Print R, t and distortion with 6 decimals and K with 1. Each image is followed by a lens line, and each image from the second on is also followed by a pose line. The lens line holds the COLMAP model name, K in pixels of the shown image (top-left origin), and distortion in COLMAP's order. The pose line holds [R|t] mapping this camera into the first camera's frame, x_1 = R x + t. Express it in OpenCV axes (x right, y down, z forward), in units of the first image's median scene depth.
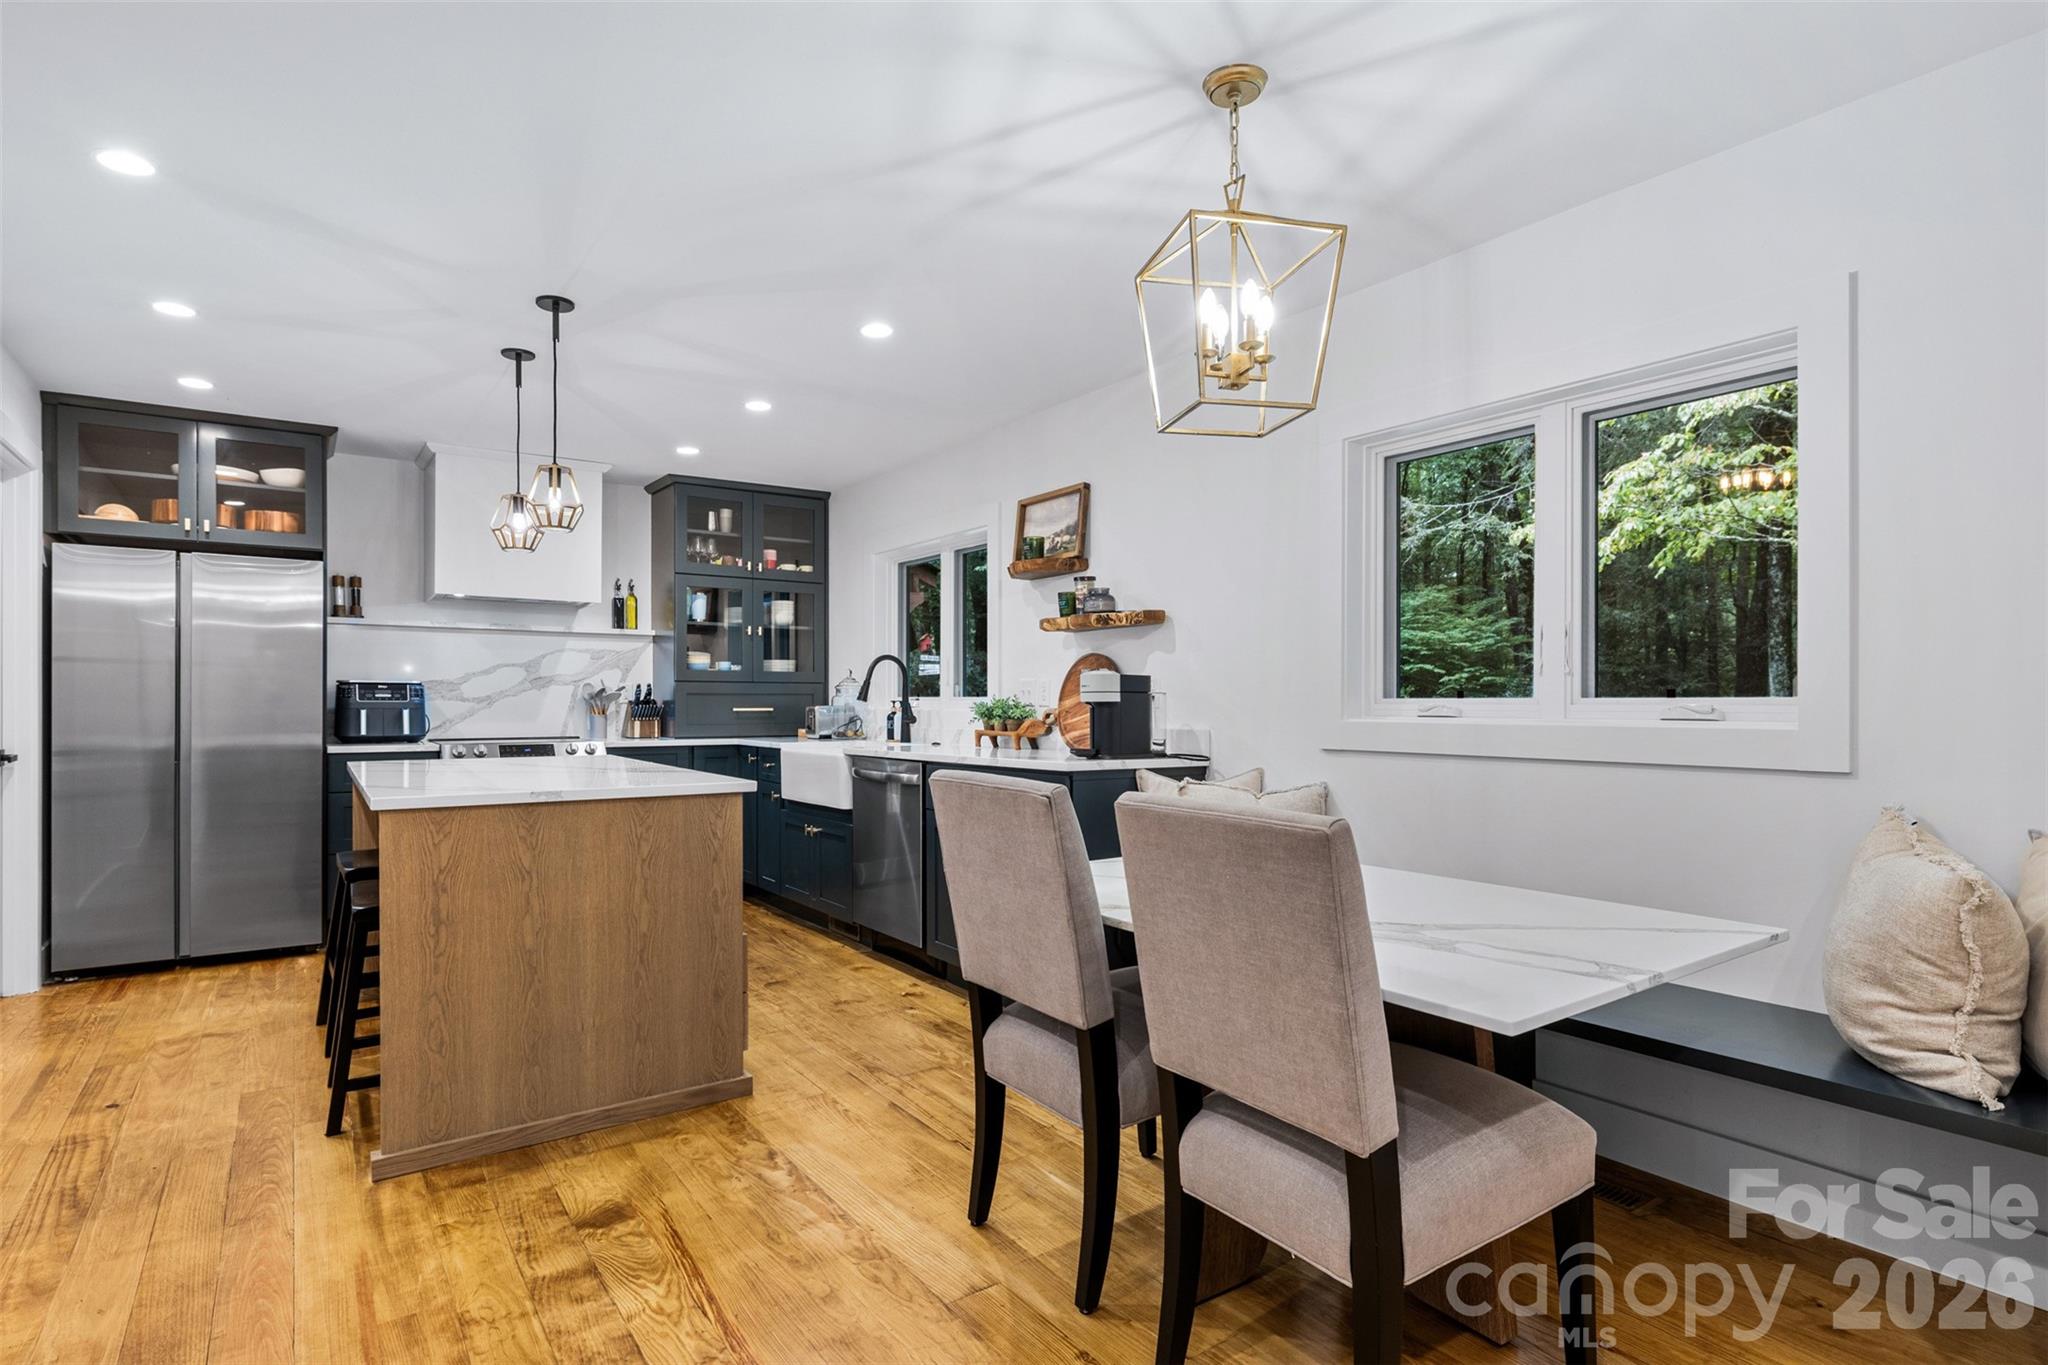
lens RADIAL K [[1016.0, 0, 996.7], [0, 1016.0, 707.1], [0, 0, 1]] dist [-0.002041, 0.001422]
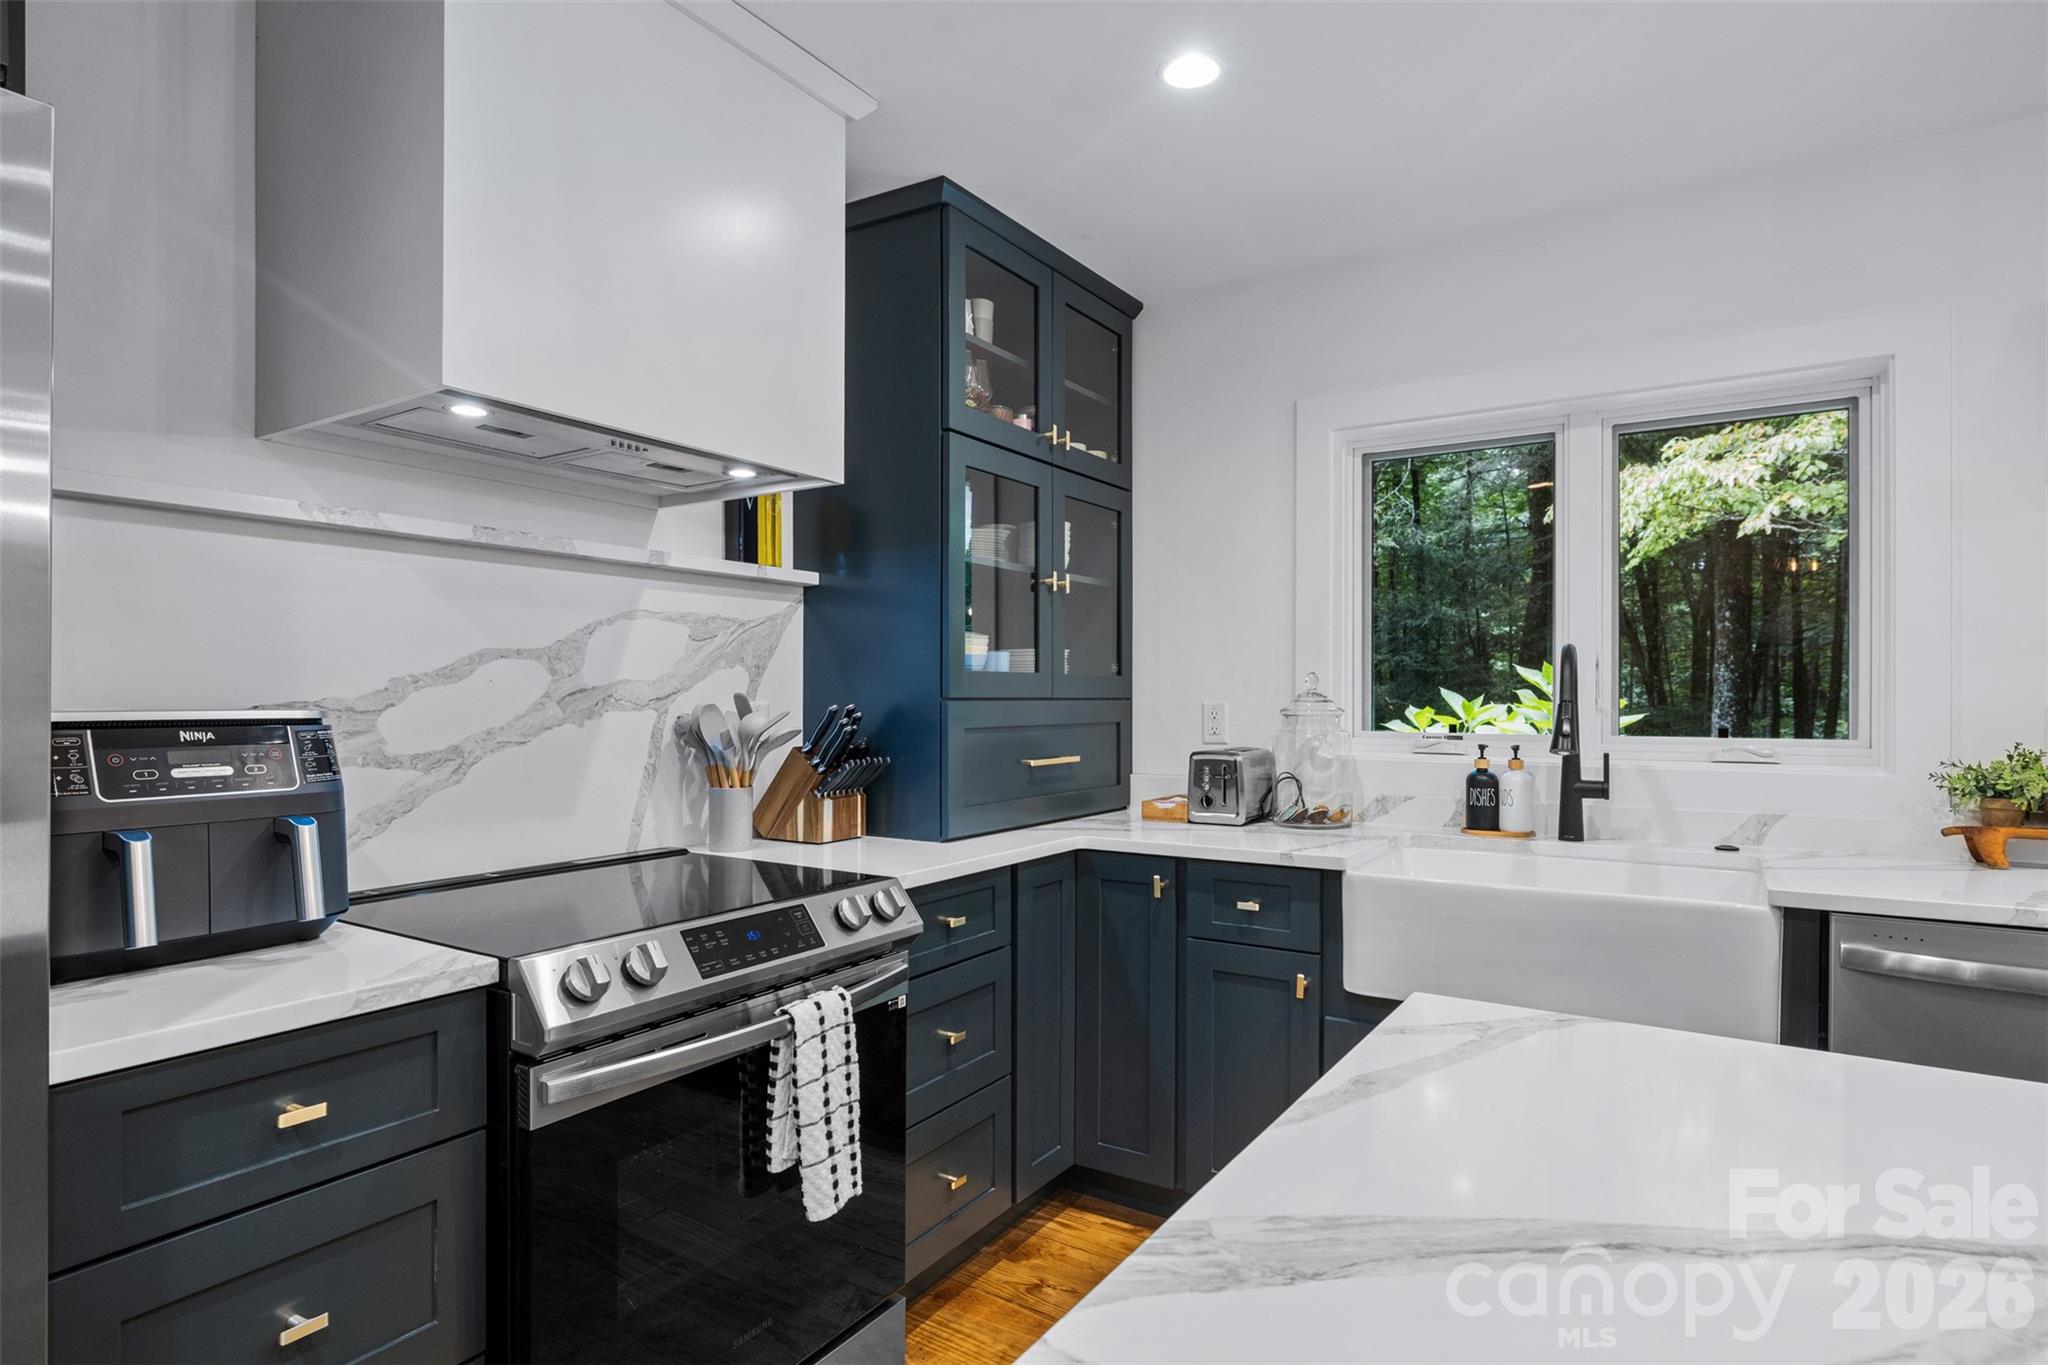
lens RADIAL K [[1096.9, 0, 1012.3], [0, 1096.9, 697.1], [0, 0, 1]] dist [-0.010296, 0.001858]
pose [[0.923405, -0.000765, 0.383826, -0.563323], [0.001984, 0.999994, -0.002780, -0.030851], [-0.383822, 0.003329, 0.923401, 0.726991]]
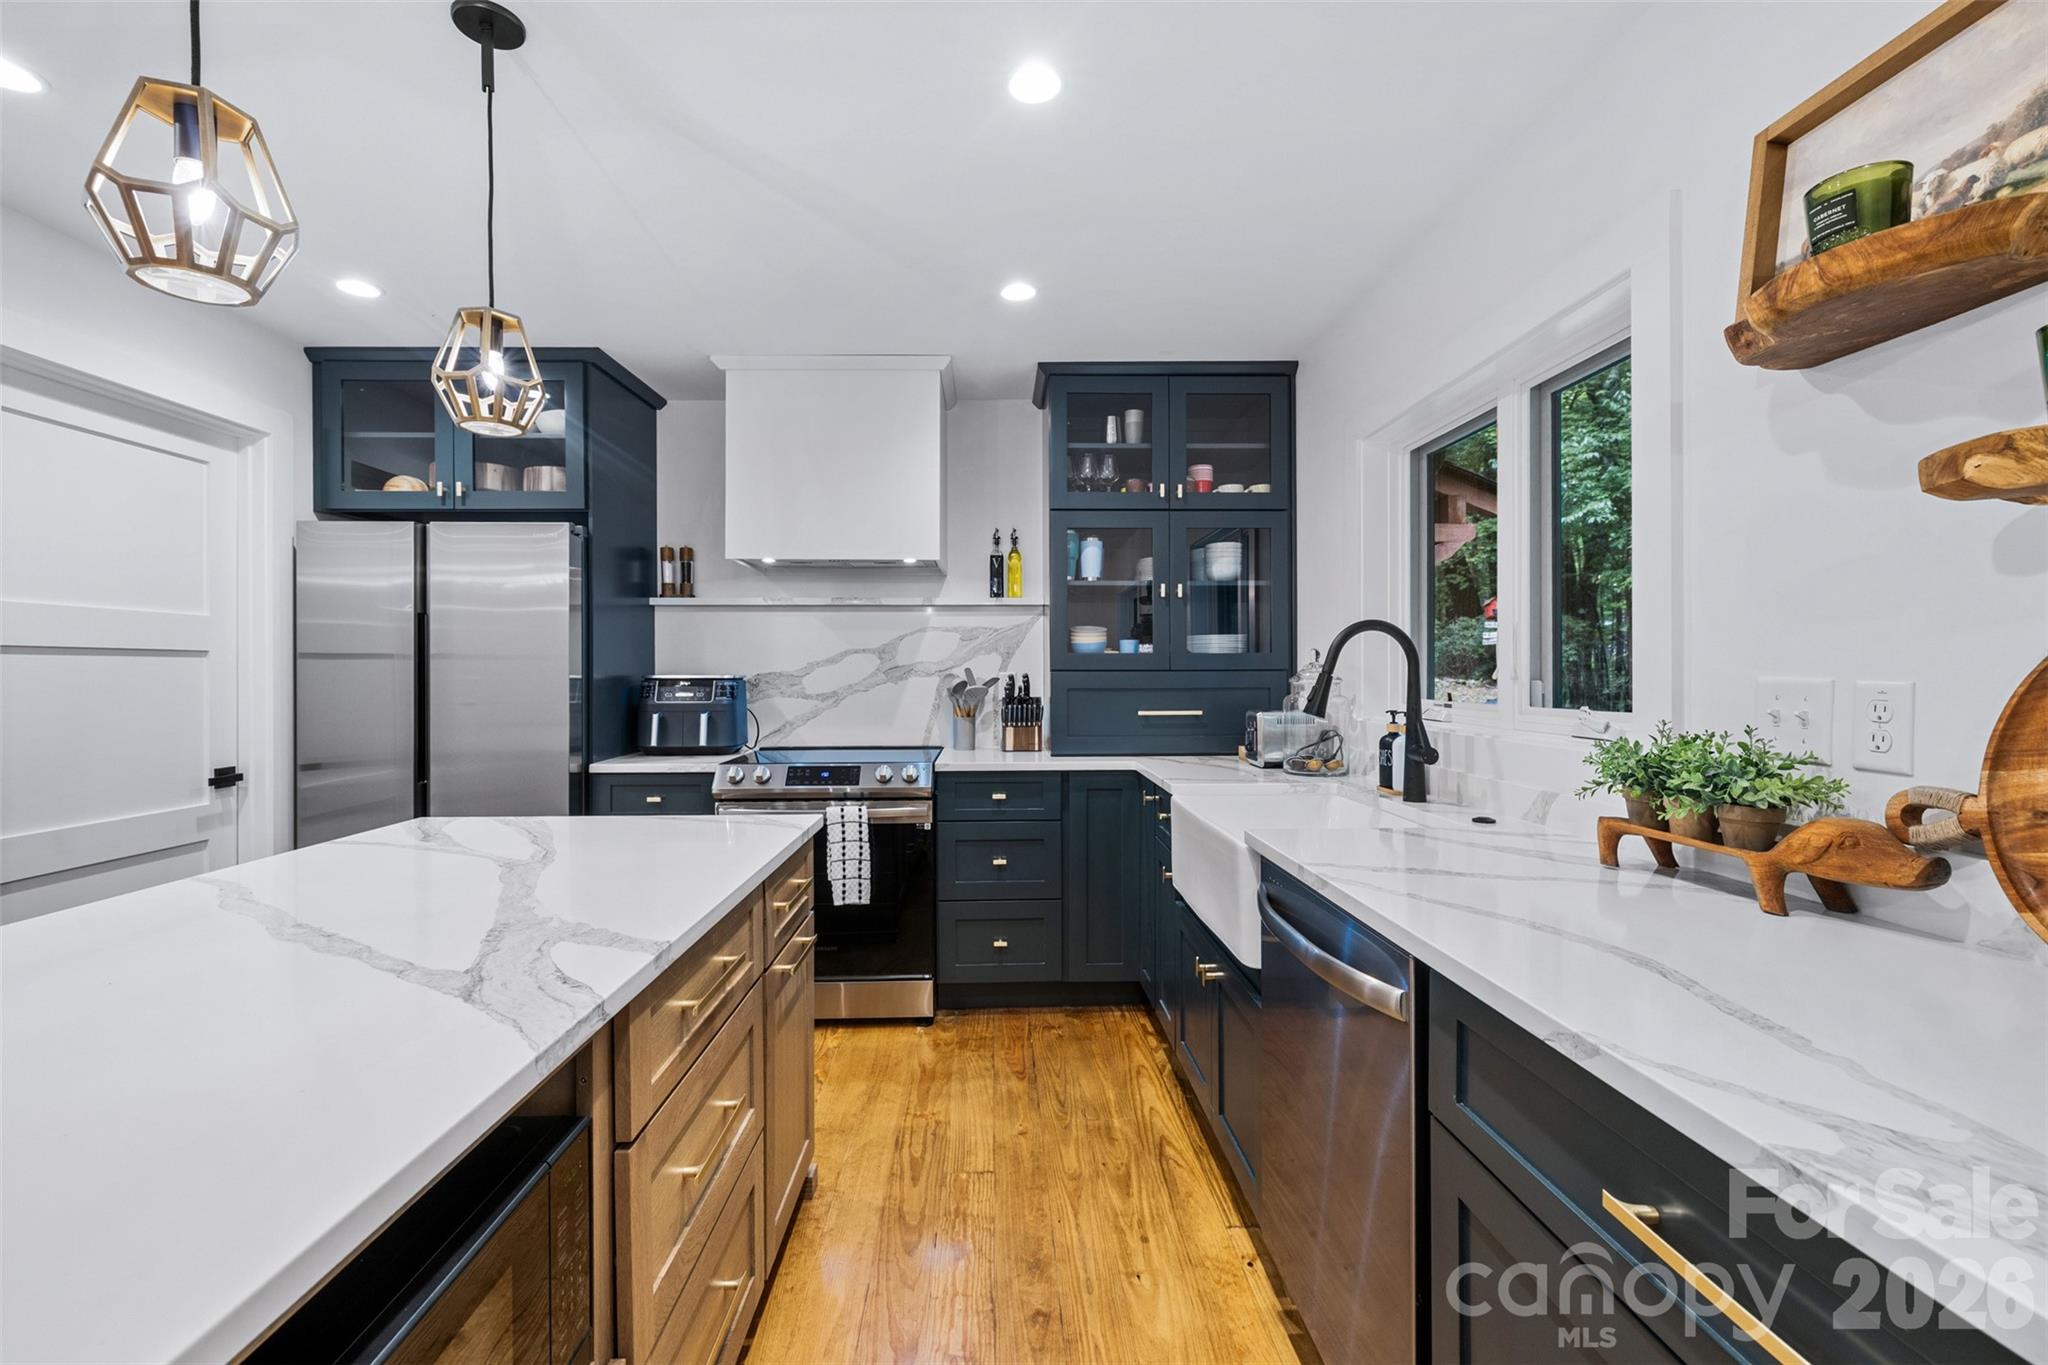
lens RADIAL K [[875.5, 0, 1018.7], [0, 875.5, 671.1], [0, 0, 1]] dist [-0.000433, -0.000144]
pose [[0.840954, -0.003876, -0.541093, -0.025915], [0.002228, 0.999991, -0.003699, -0.028538], [0.541102, 0.001905, 0.840955, 0.617369]]
